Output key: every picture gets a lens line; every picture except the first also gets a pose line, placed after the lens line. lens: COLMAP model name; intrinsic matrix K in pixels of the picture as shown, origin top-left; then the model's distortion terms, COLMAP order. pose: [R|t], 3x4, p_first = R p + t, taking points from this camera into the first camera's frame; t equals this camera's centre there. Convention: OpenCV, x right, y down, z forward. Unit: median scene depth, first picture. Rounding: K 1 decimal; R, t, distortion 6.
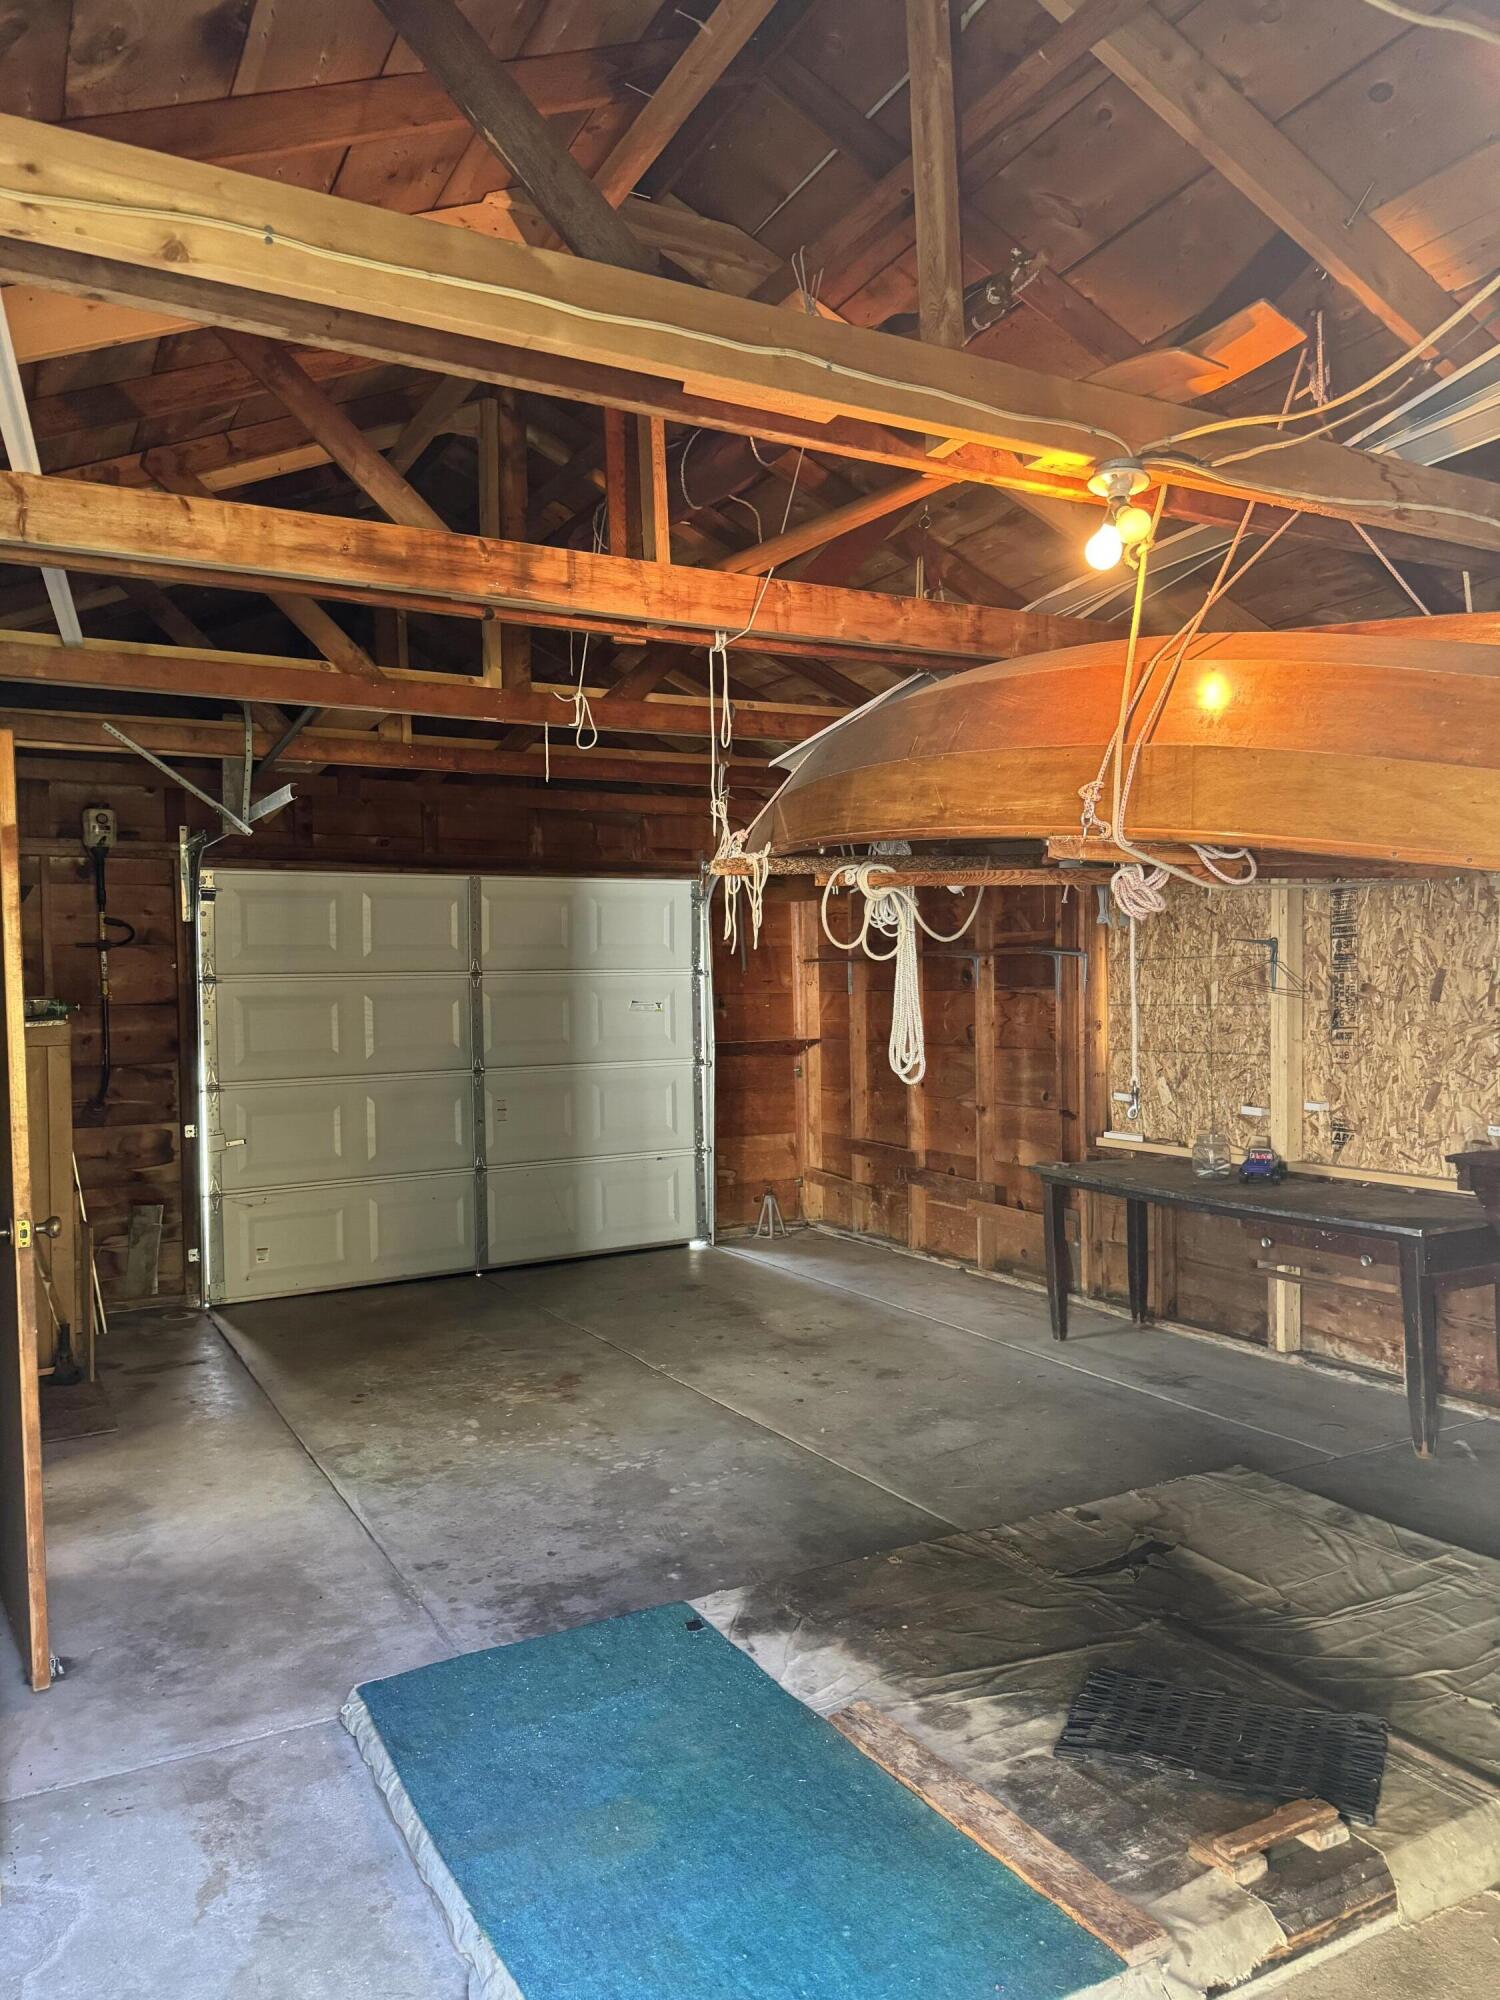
lens RADIAL K [[1390.5, 0, 744.9], [0, 1390.5, 1001.3], [0, 0, 1]] dist [0.037044, -0.050619]
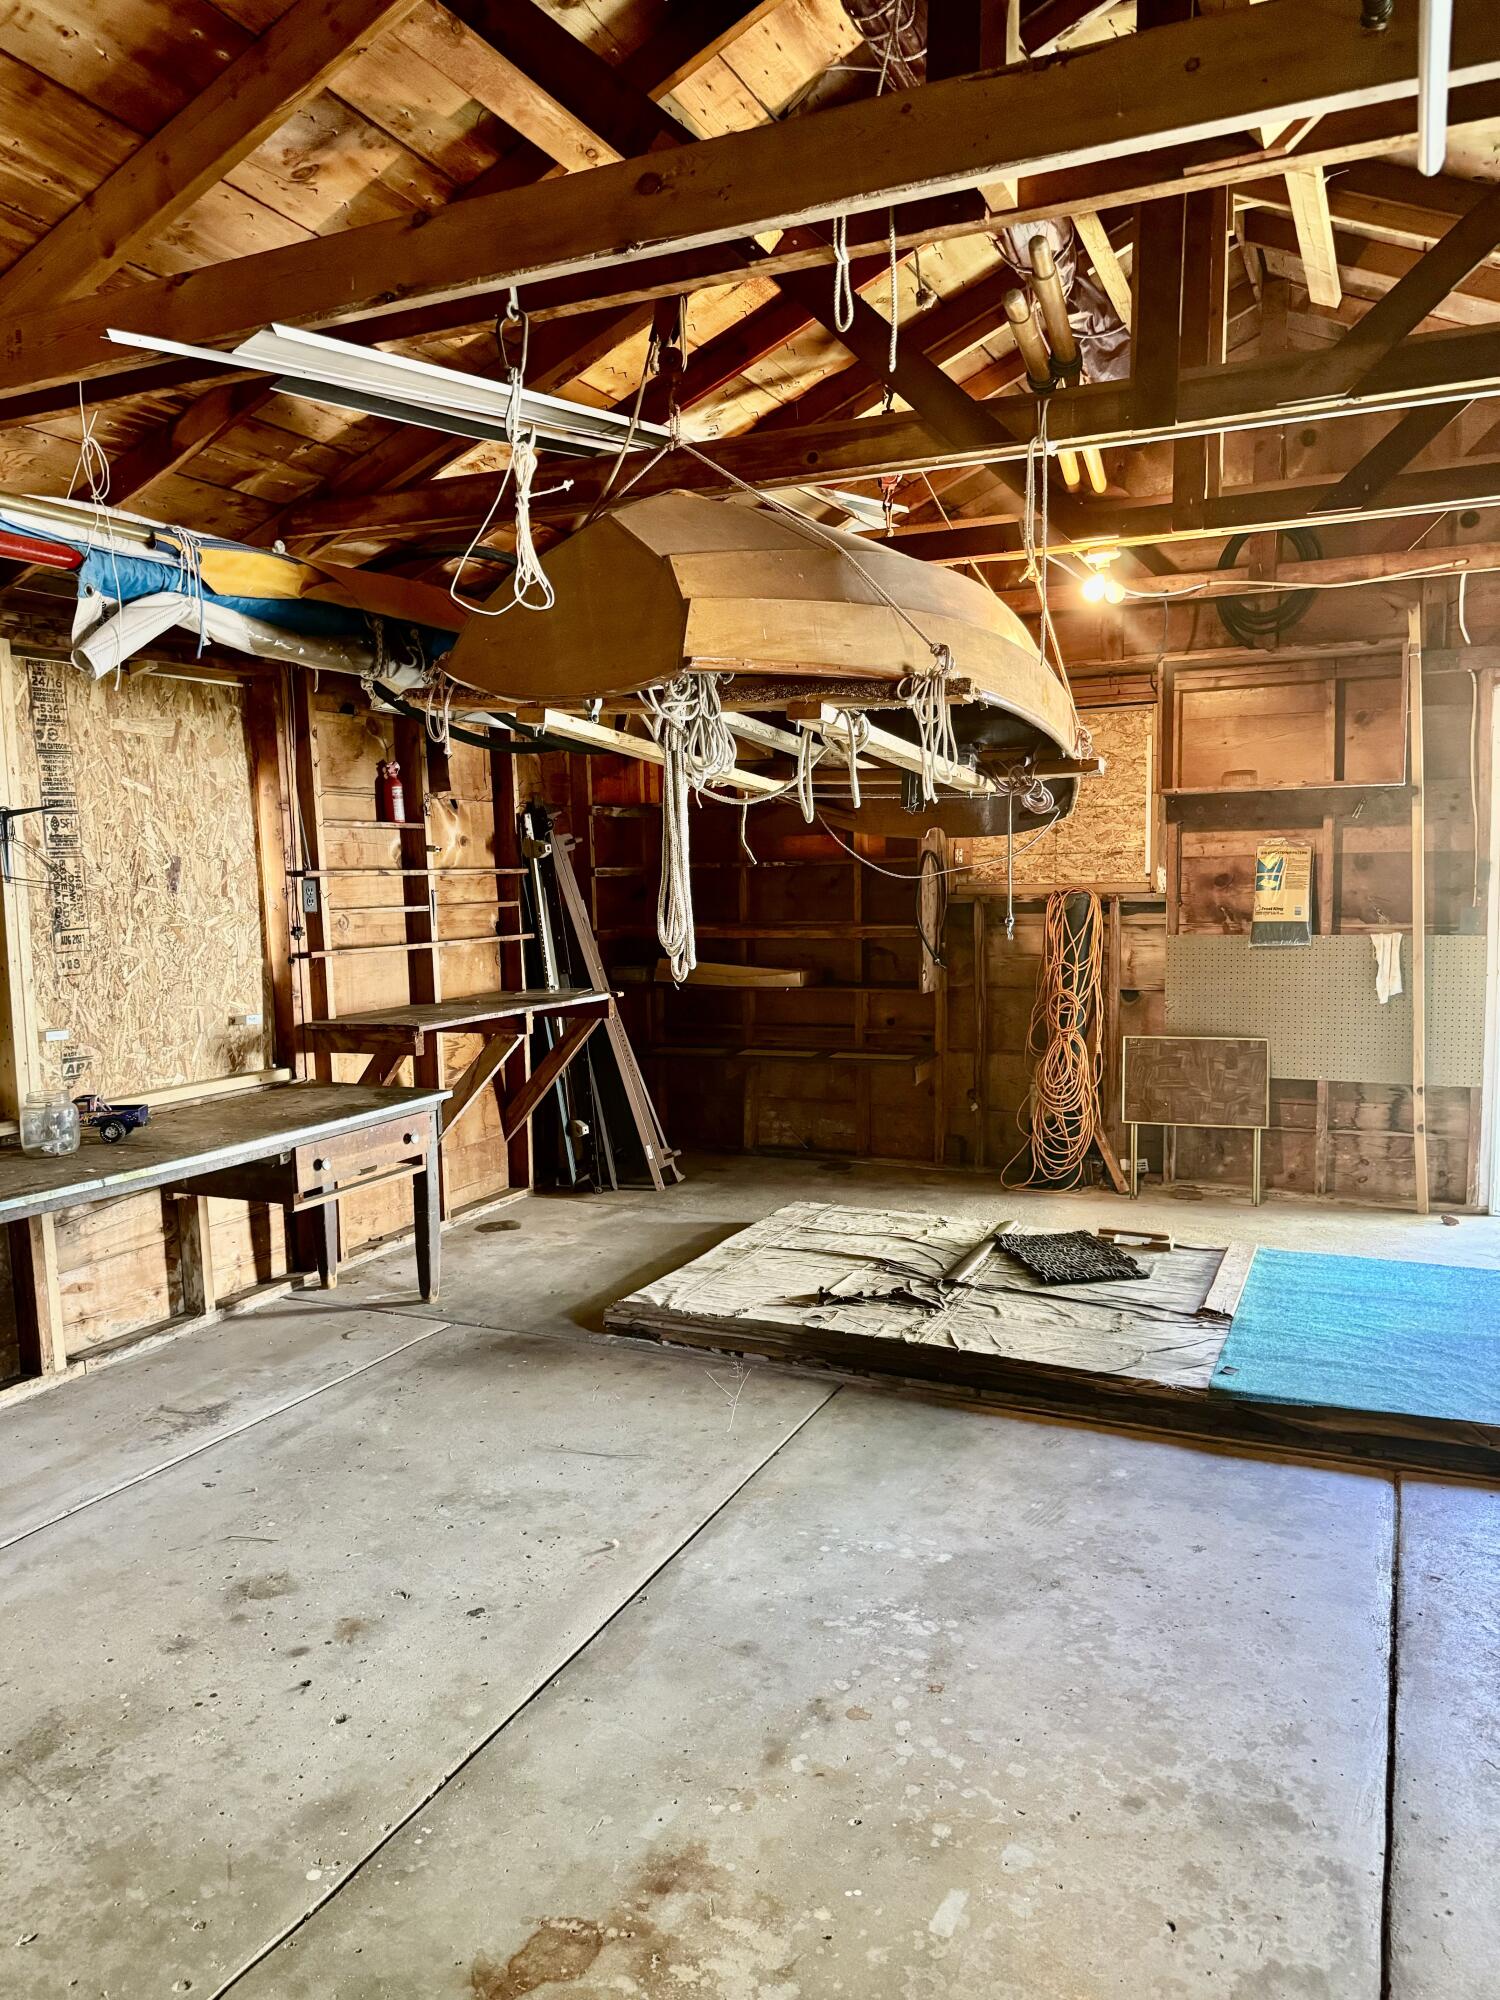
lens RADIAL K [[1390.5, 0, 746.1], [0, 1390.5, 1002.4], [0, 0, 1]] dist [0.037044, -0.050619]
pose [[-0.581706, -0.056986, 0.811400, -0.456927], [0.036863, 0.994671, 0.096286, -0.002243], [-0.812563, 0.085921, -0.576506, 1.211196]]
